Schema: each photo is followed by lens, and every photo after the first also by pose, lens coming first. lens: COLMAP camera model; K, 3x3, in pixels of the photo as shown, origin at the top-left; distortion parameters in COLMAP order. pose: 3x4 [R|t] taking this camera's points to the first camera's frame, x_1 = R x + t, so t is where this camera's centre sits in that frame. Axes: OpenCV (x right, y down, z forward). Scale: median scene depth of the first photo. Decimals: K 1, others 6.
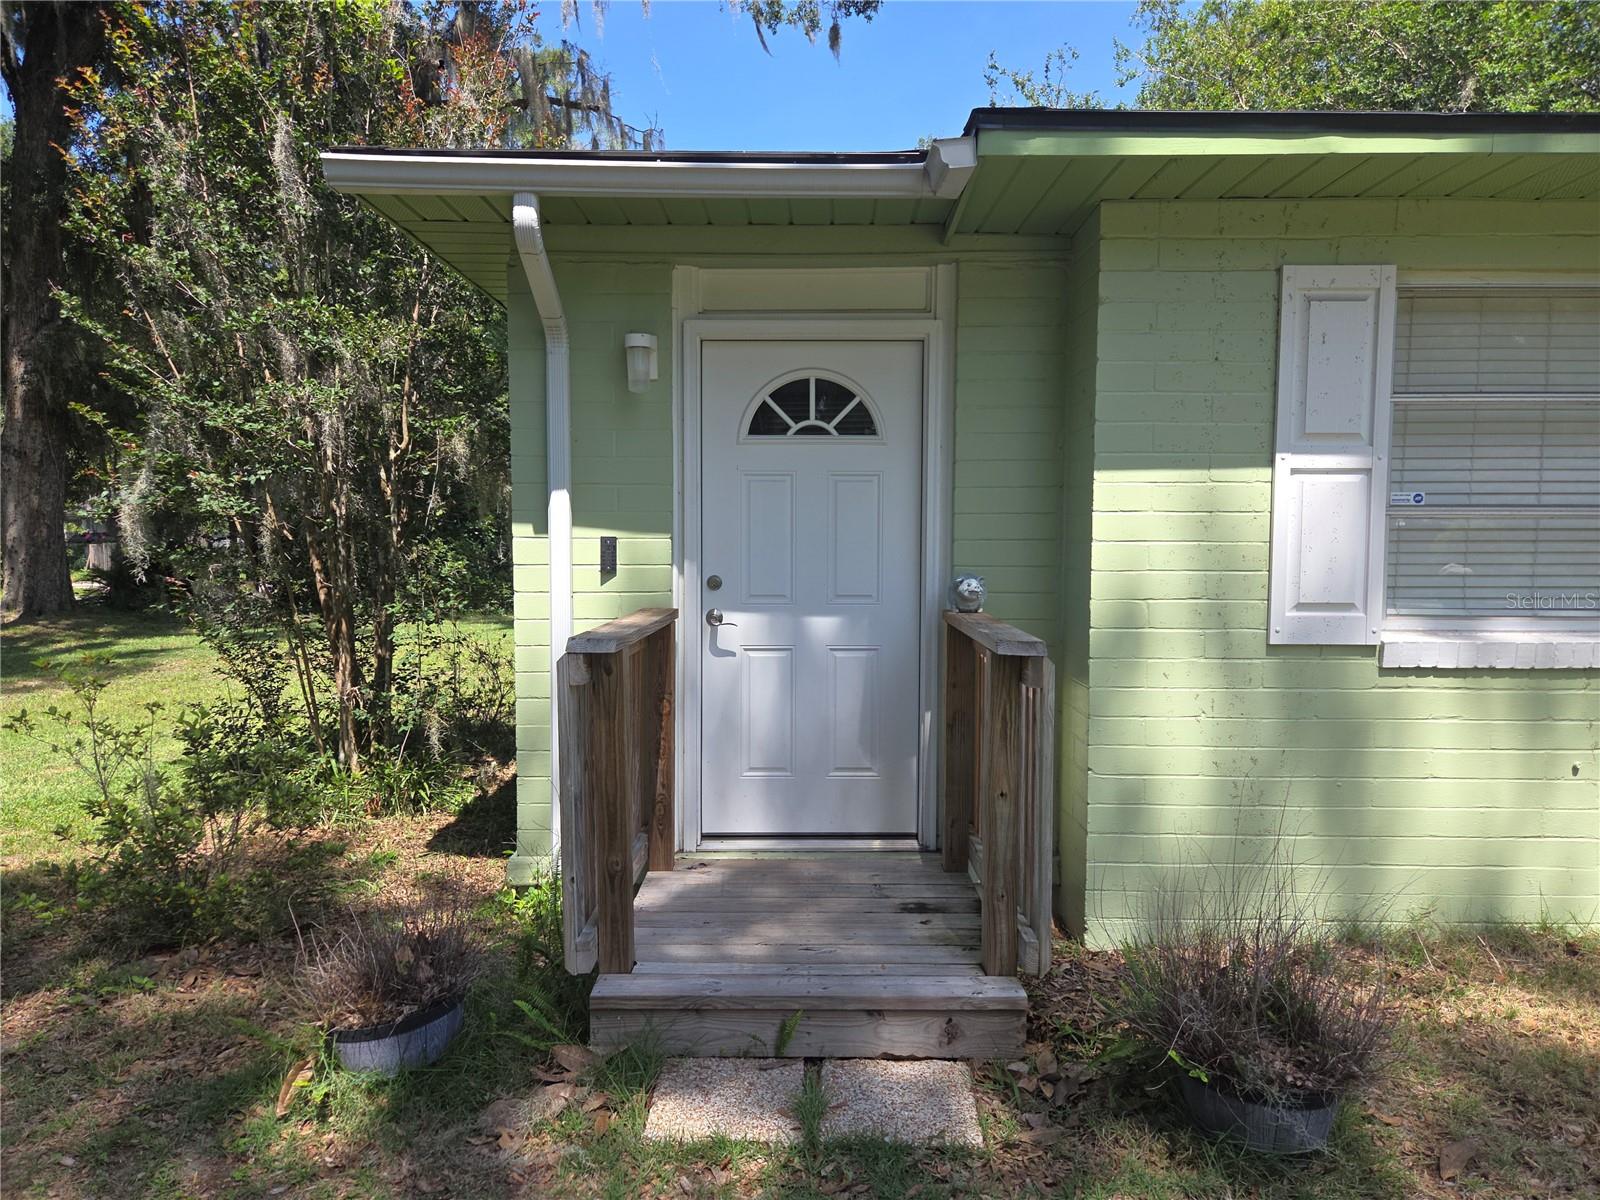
lens RADIAL K [[1070.6, 0, 800.0], [0, 1070.6, 600.0], [0, 0, 1]] dist [0.065458, -0.048464]
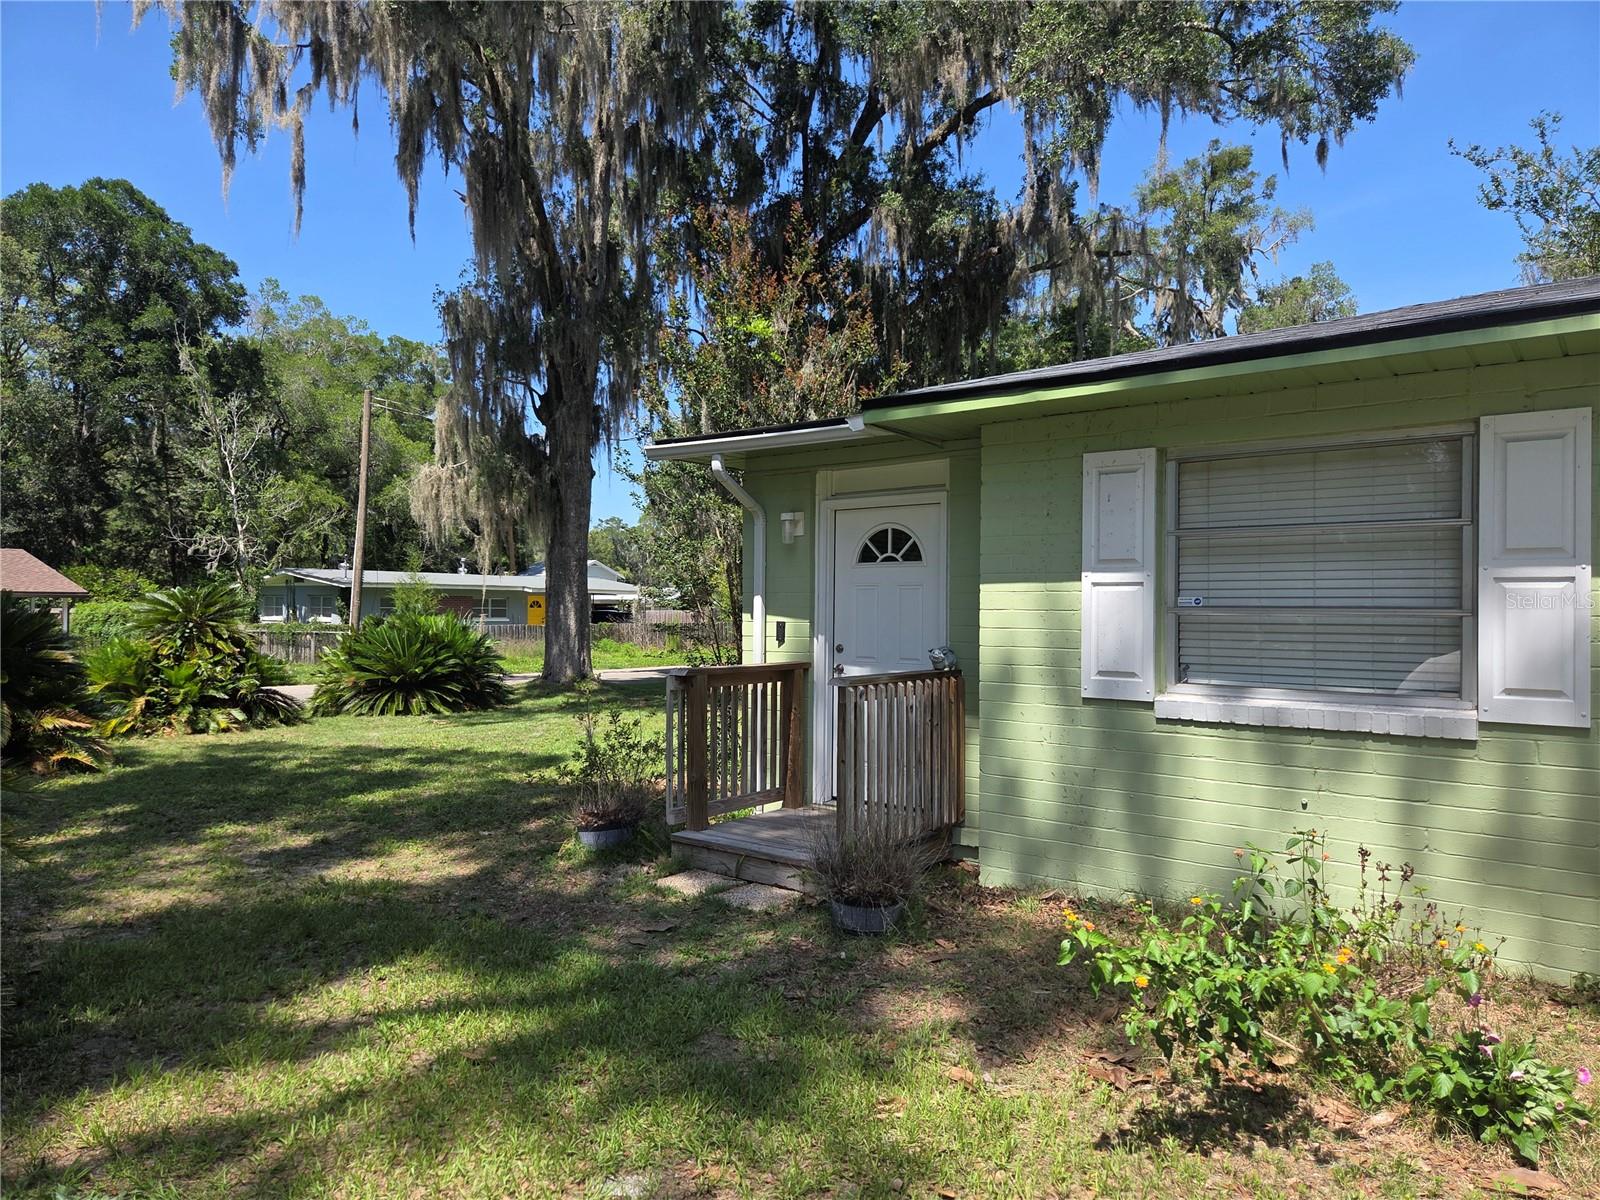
lens RADIAL K [[1070.6, 0, 800.0], [0, 1070.6, 600.0], [0, 0, 1]] dist [0.065458, -0.048464]
pose [[0.781210, -0.002712, -0.624263, 1.027076], [-0.040561, 0.997657, -0.055093, 0.003906], [0.622950, 0.068361, 0.779269, -0.420454]]
